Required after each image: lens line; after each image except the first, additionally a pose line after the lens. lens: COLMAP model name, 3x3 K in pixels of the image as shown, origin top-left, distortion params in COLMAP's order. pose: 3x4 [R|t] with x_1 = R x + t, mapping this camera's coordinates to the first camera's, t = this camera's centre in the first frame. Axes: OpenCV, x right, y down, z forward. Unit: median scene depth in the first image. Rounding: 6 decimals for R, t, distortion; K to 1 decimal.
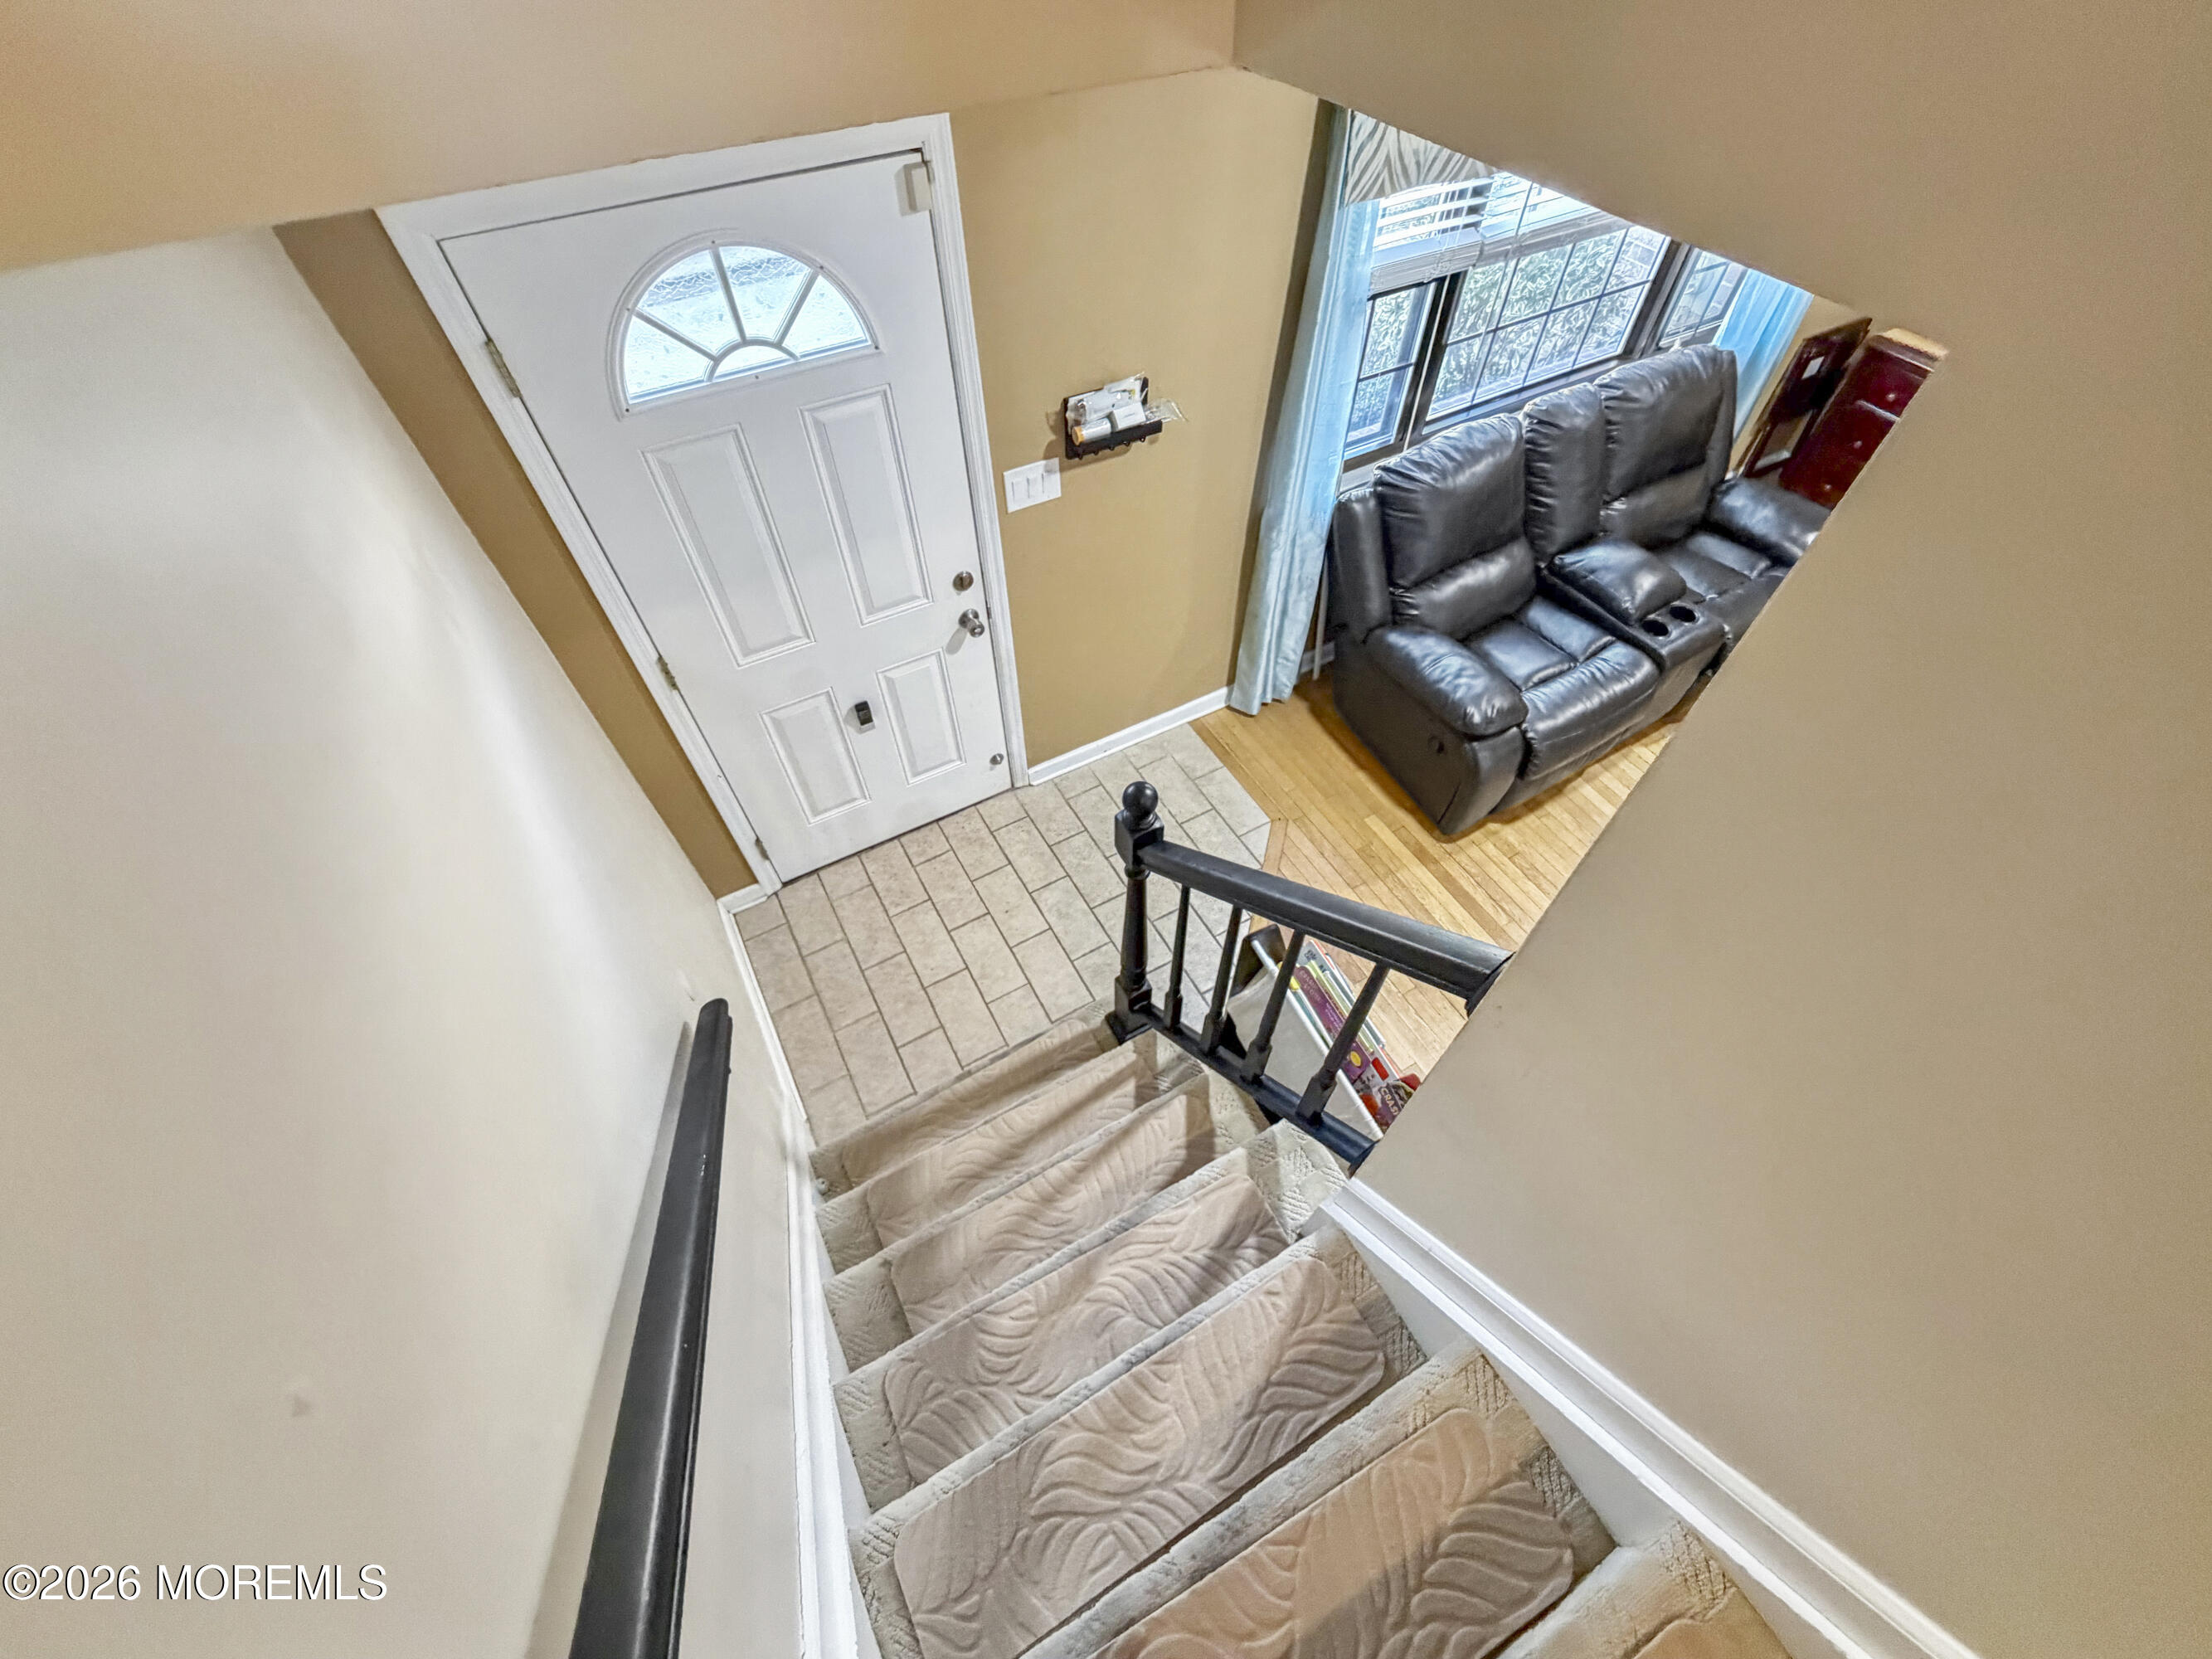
lens RADIAL K [[860.8, 0, 1106.0], [0, 860.8, 829.5], [0, 0, 1]] dist [0.000353, 0.000018]
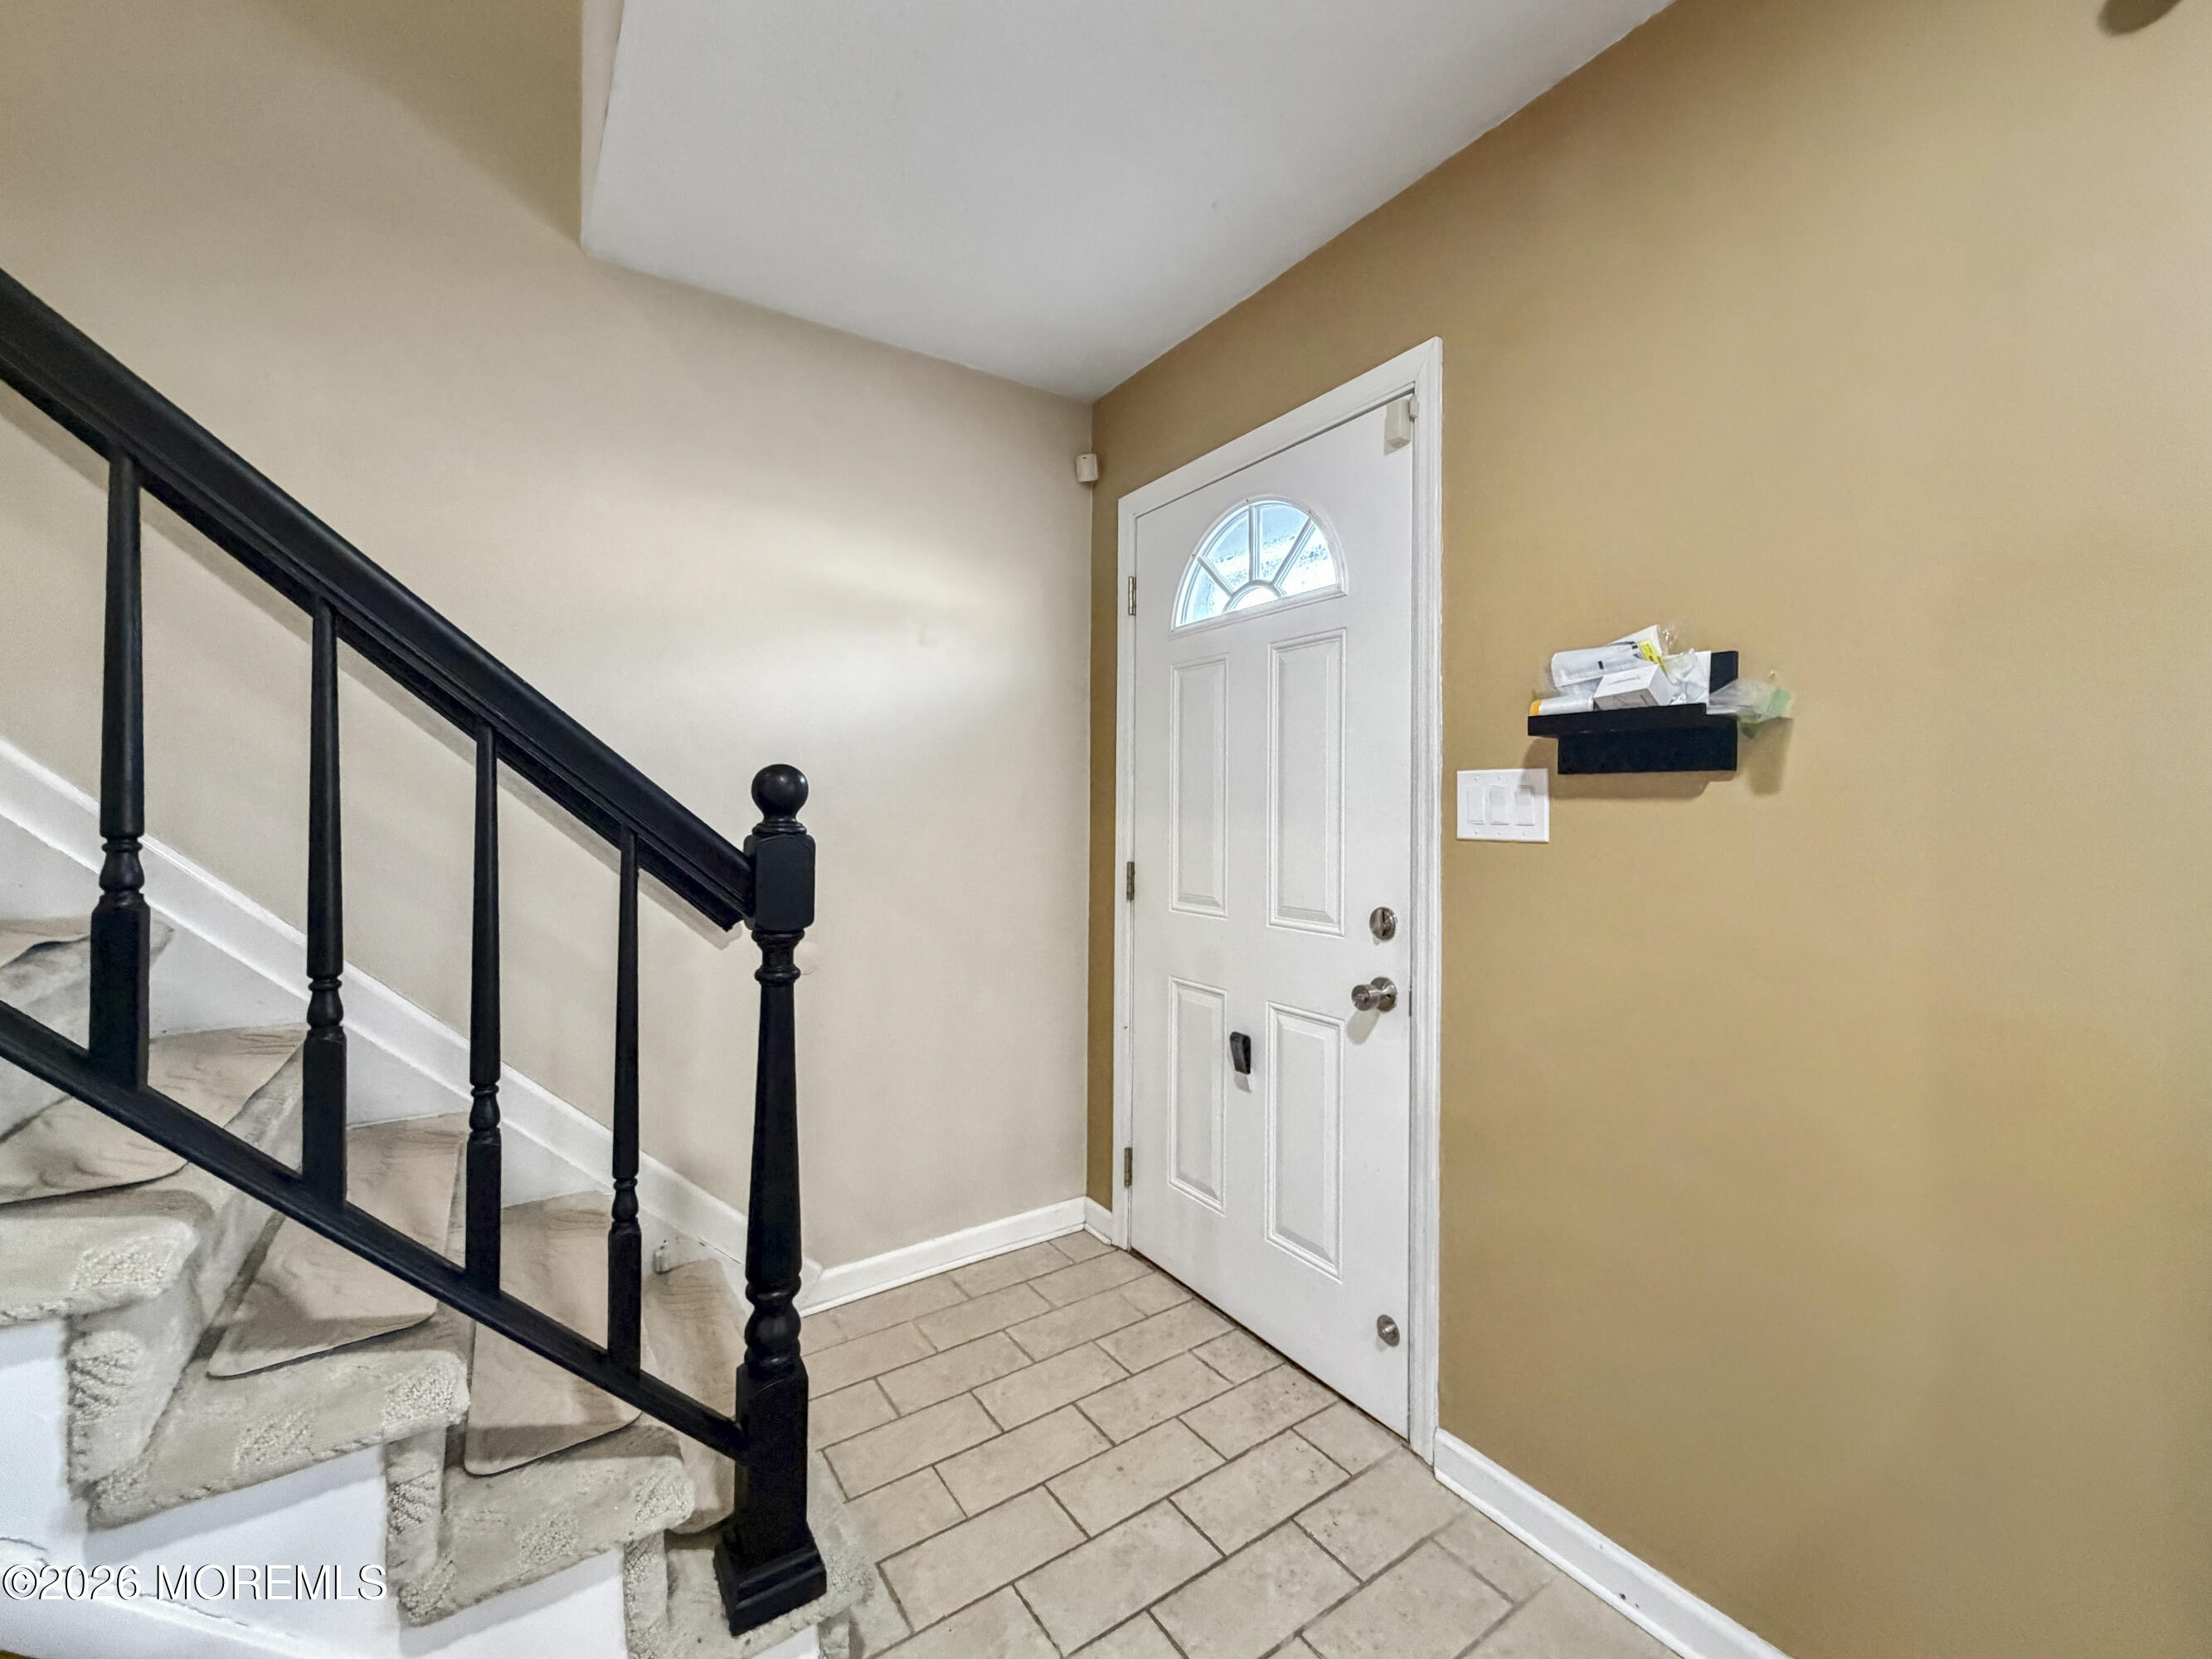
lens RADIAL K [[901.2, 0, 1106.0], [0, 901.2, 829.5], [0, 0, 1]] dist [0.000372, 0.000024]
pose [[0.075972, 0.016730, -0.996970, 0.543103], [-0.803631, 0.592914, -0.051289, -0.127987], [0.590259, 0.805092, 0.058489, 0.811486]]
